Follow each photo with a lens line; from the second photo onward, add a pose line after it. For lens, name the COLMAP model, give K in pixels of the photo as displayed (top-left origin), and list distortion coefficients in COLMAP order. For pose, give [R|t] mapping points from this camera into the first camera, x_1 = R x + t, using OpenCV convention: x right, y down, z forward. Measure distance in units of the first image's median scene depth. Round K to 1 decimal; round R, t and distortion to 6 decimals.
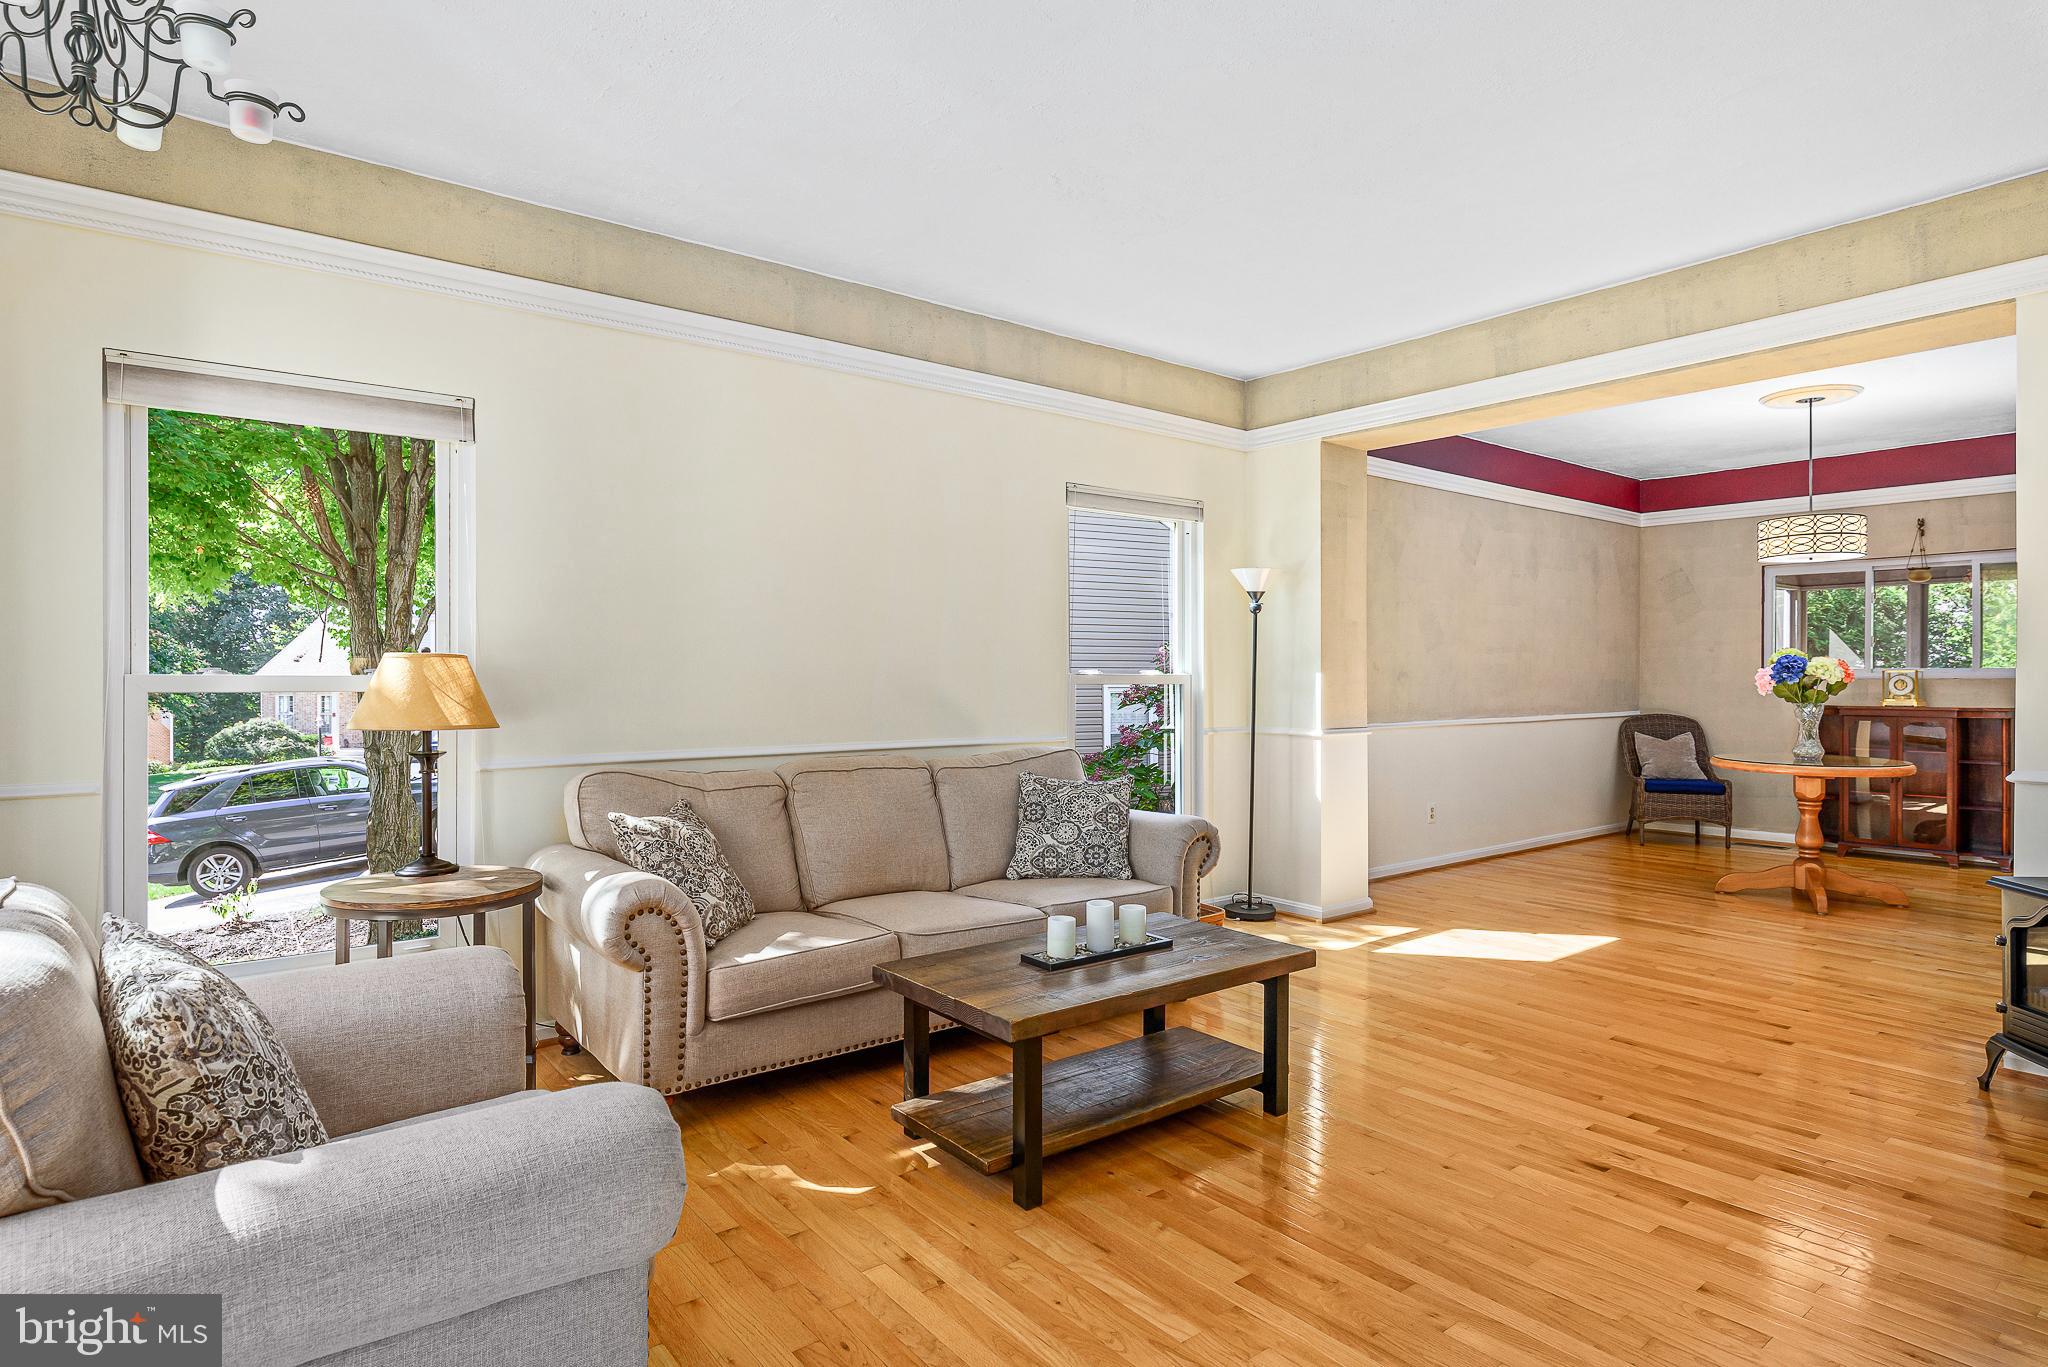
lens RADIAL K [[1094.4, 0, 1024.0], [0, 1094.4, 683.5], [0, 0, 1]] dist [-0.000326, -0.001388]
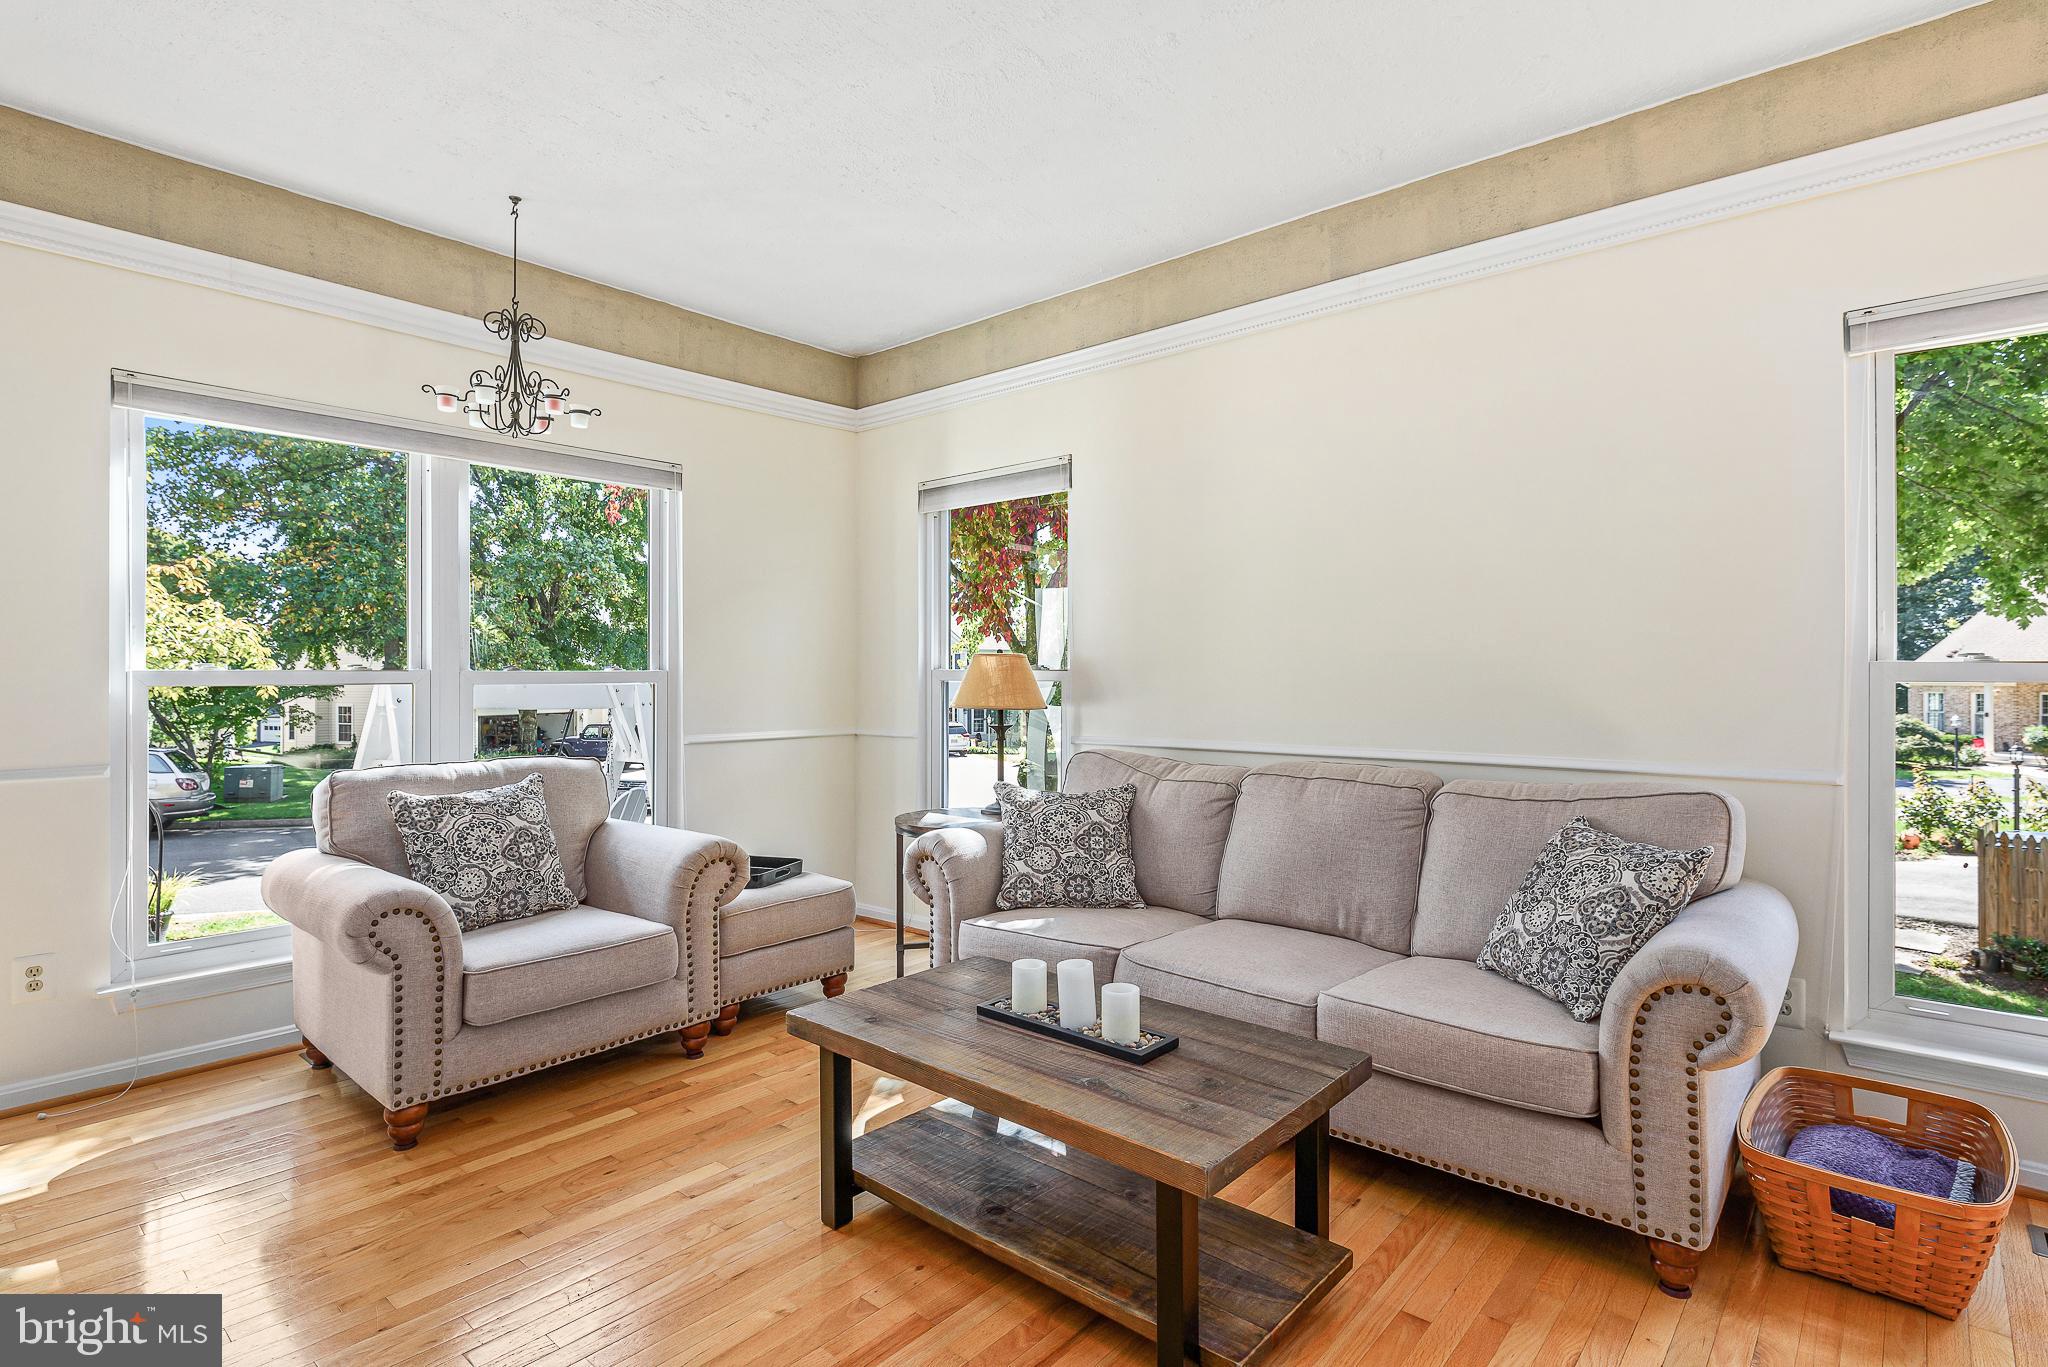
lens RADIAL K [[1009.8, 0, 1020.4], [0, 1009.8, 676.6], [0, 0, 1]] dist [-0.006193, -0.001516]
pose [[0.187784, -0.000462, -0.982210, 0.759776], [-0.002810, 0.999996, -0.001007, 0.000665], [0.982206, 0.002949, 0.187782, 0.841017]]
